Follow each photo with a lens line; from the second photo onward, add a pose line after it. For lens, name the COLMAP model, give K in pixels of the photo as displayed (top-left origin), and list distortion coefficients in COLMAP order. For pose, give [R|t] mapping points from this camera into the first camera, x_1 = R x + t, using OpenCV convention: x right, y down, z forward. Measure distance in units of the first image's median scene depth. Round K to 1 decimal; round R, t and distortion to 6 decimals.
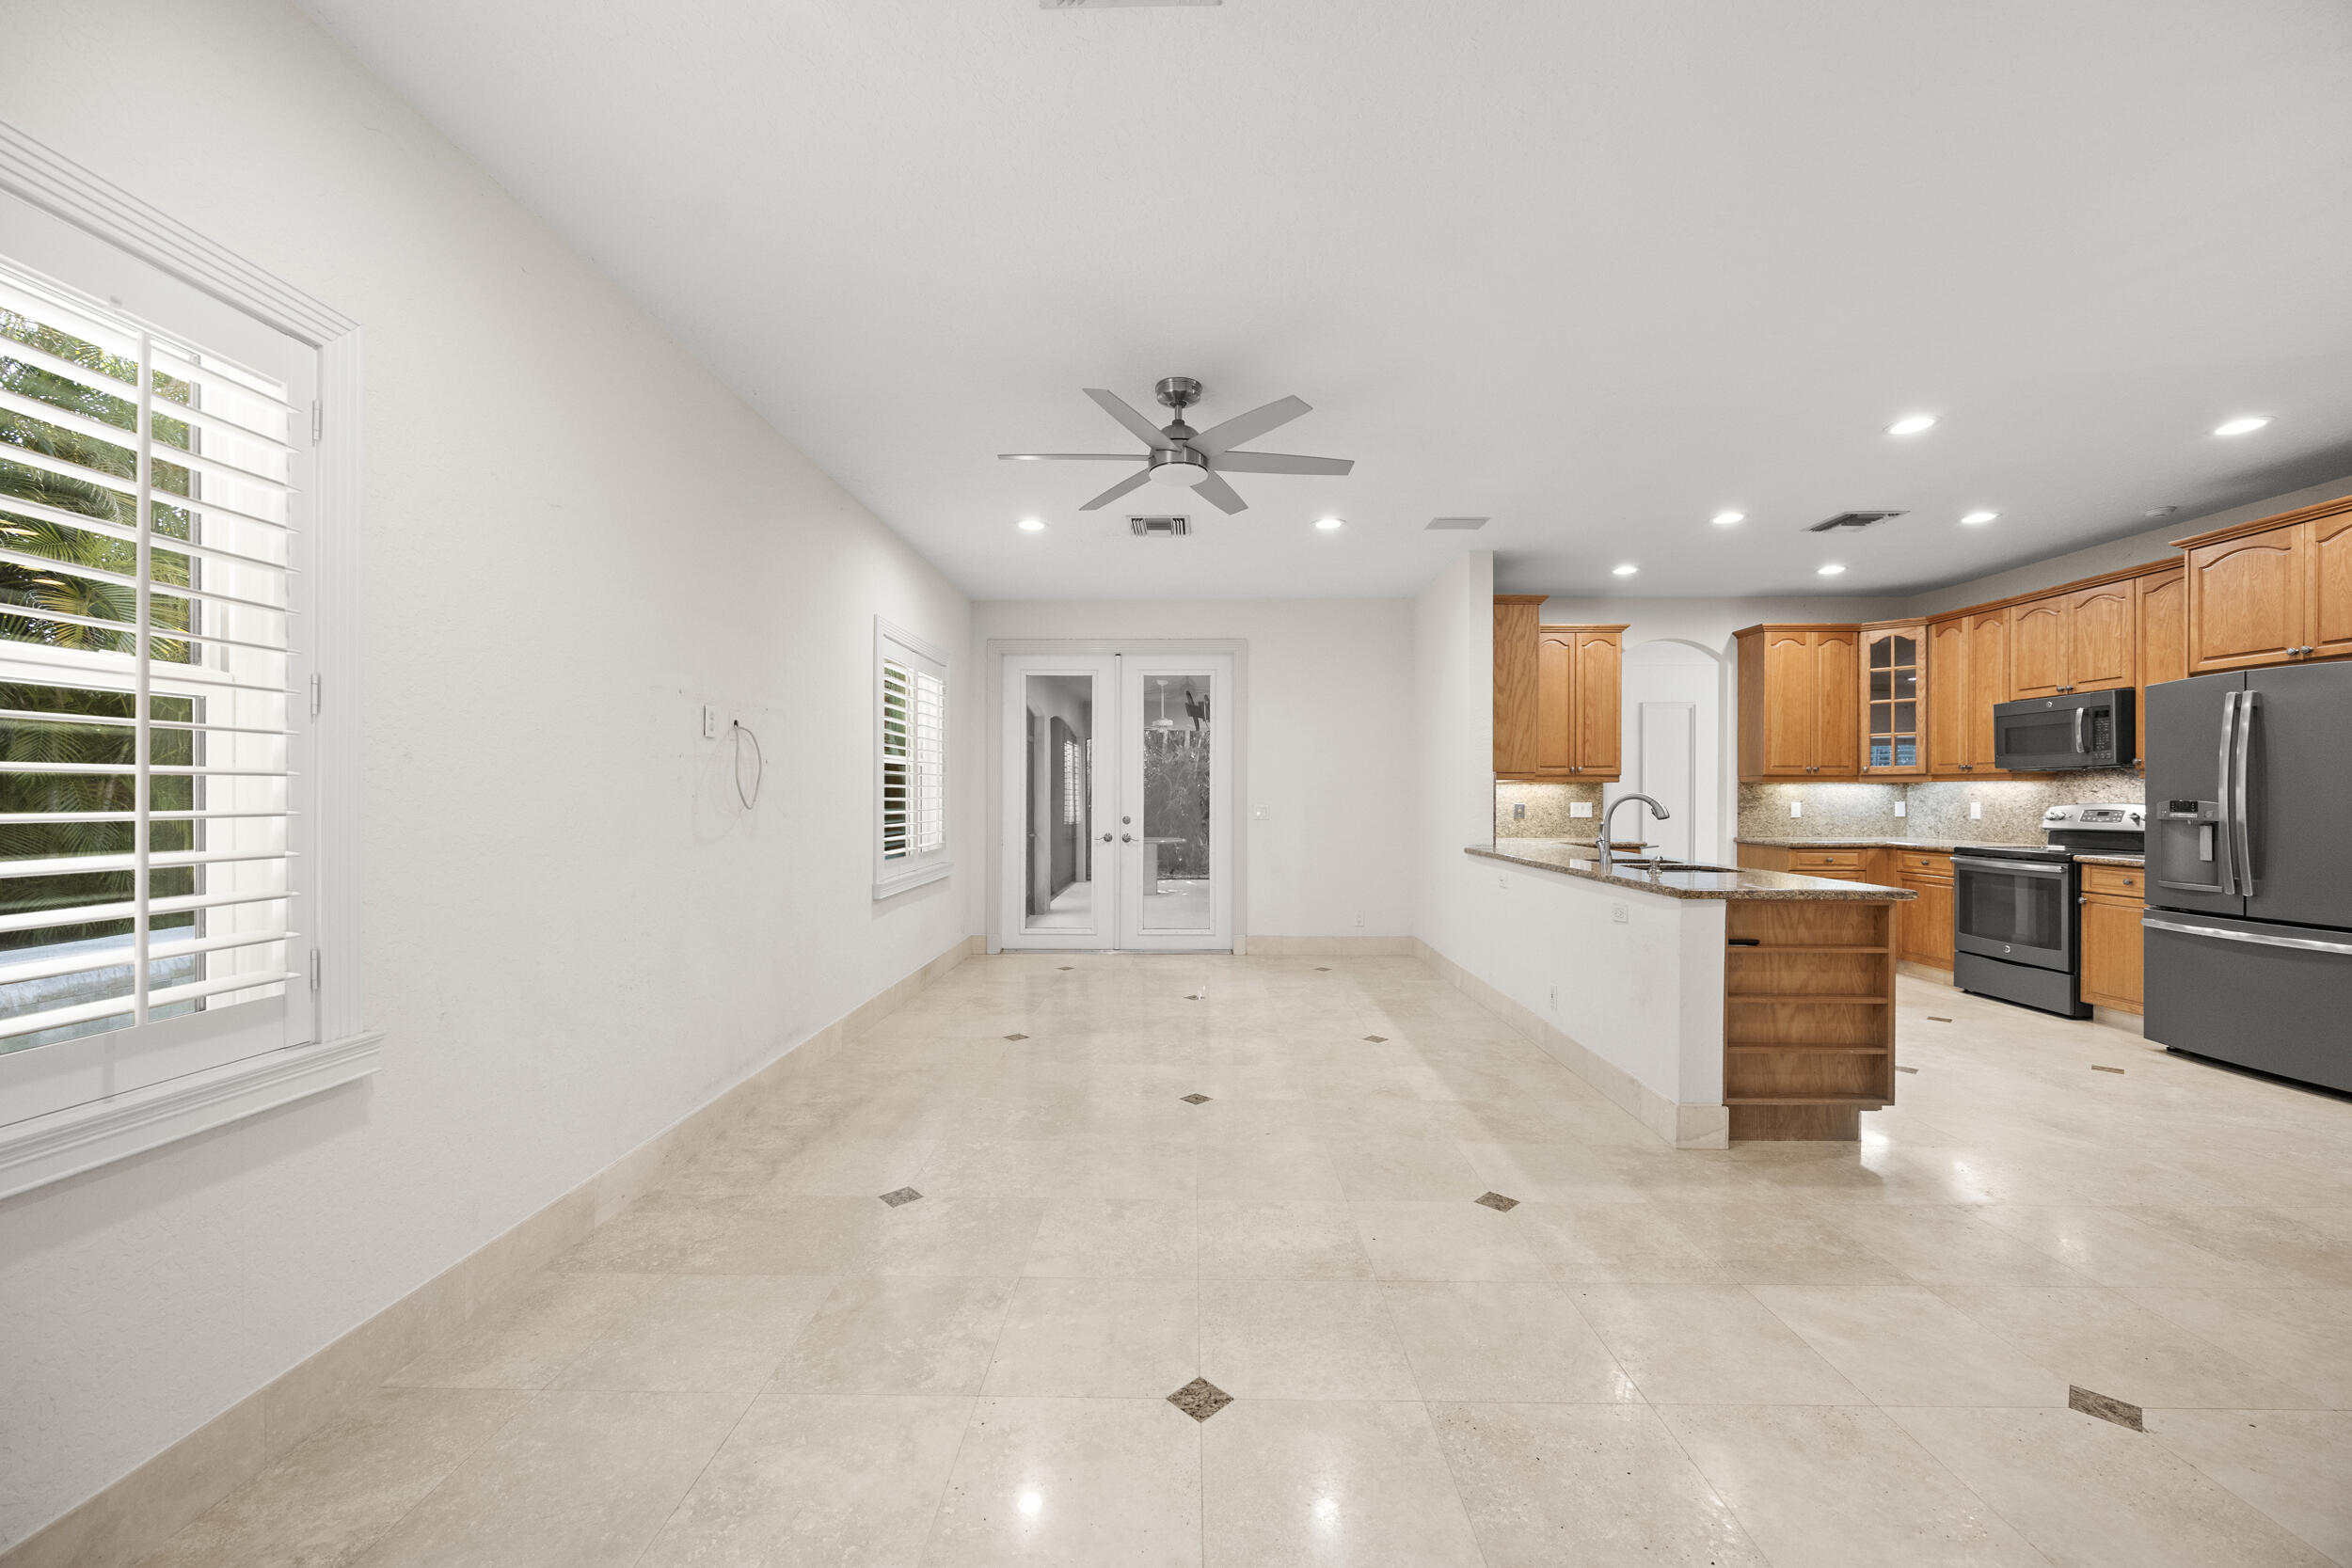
lens RADIAL K [[897.0, 0, 1175.6], [0, 897.0, 801.9], [0, 0, 1]] dist [-0.003037, -0.000124]
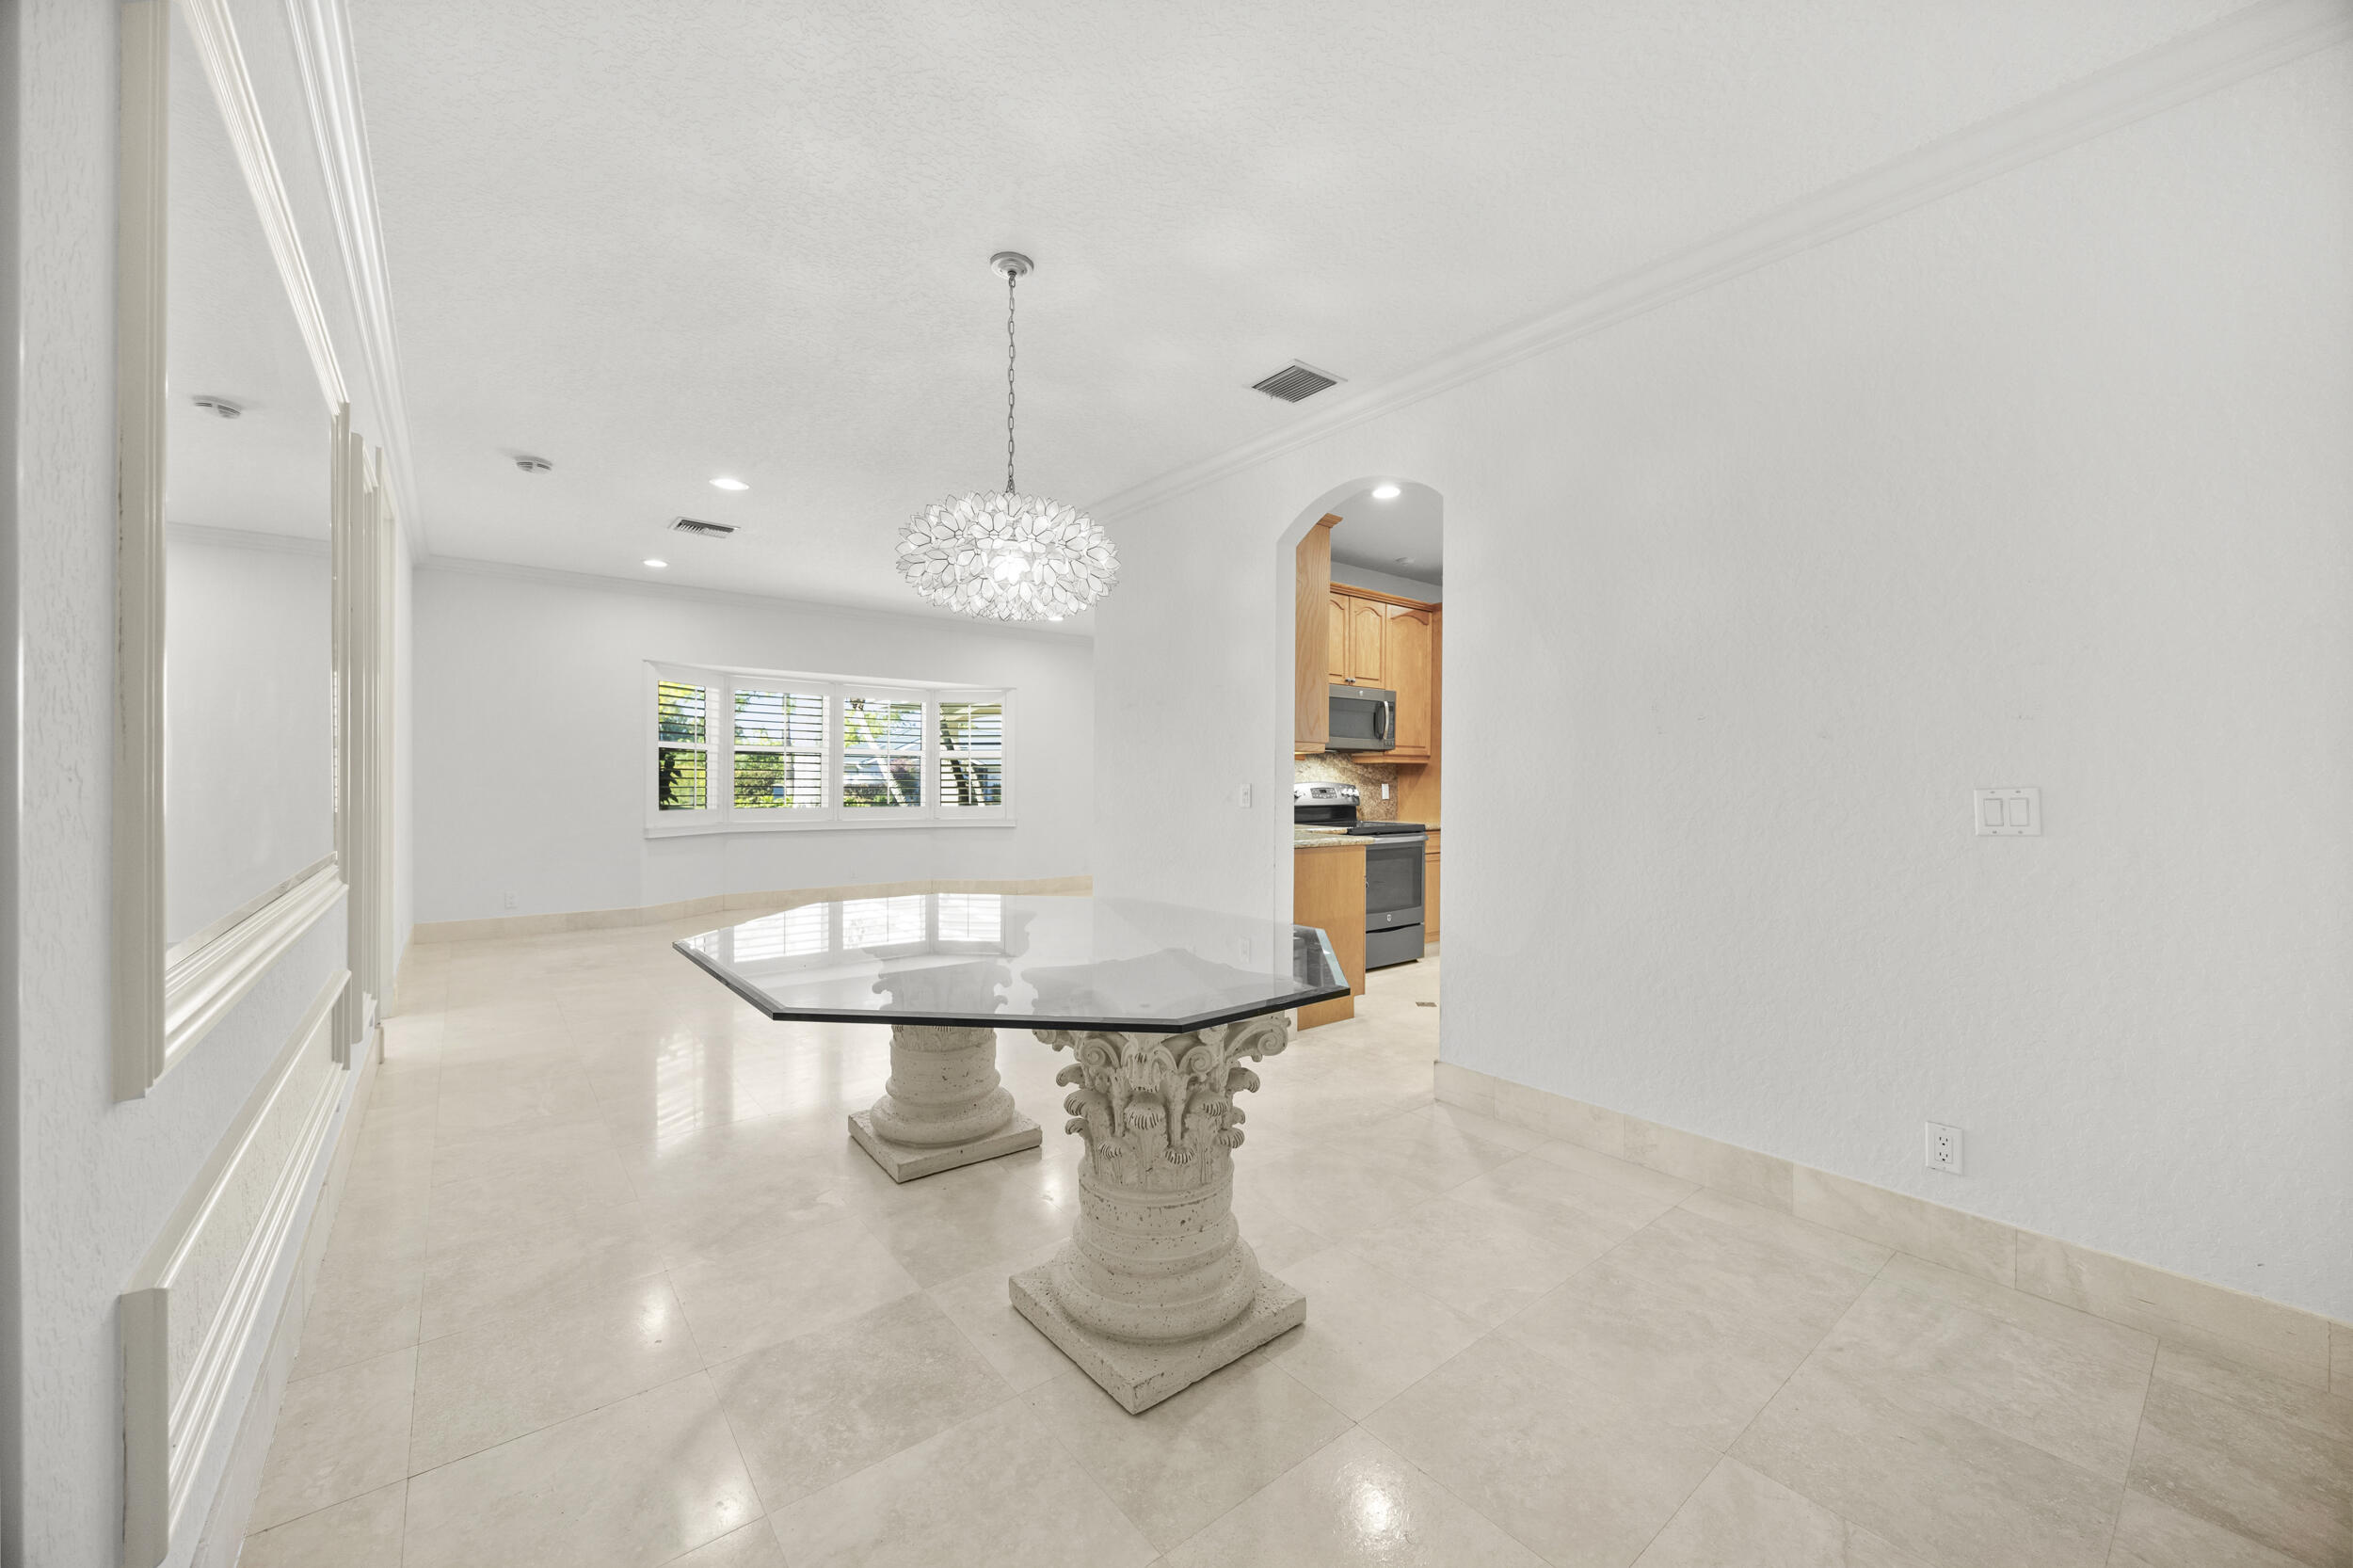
lens RADIAL K [[897.5, 0, 1186.8], [0, 897.5, 781.5], [0, 0, 1]] dist [-0.003037, -0.000124]
pose [[-0.647192, -0.006152, 0.762302, 0.290229], [-0.000288, 0.999969, 0.007825, -0.008887], [-0.762327, 0.004845, -0.647174, 2.054013]]
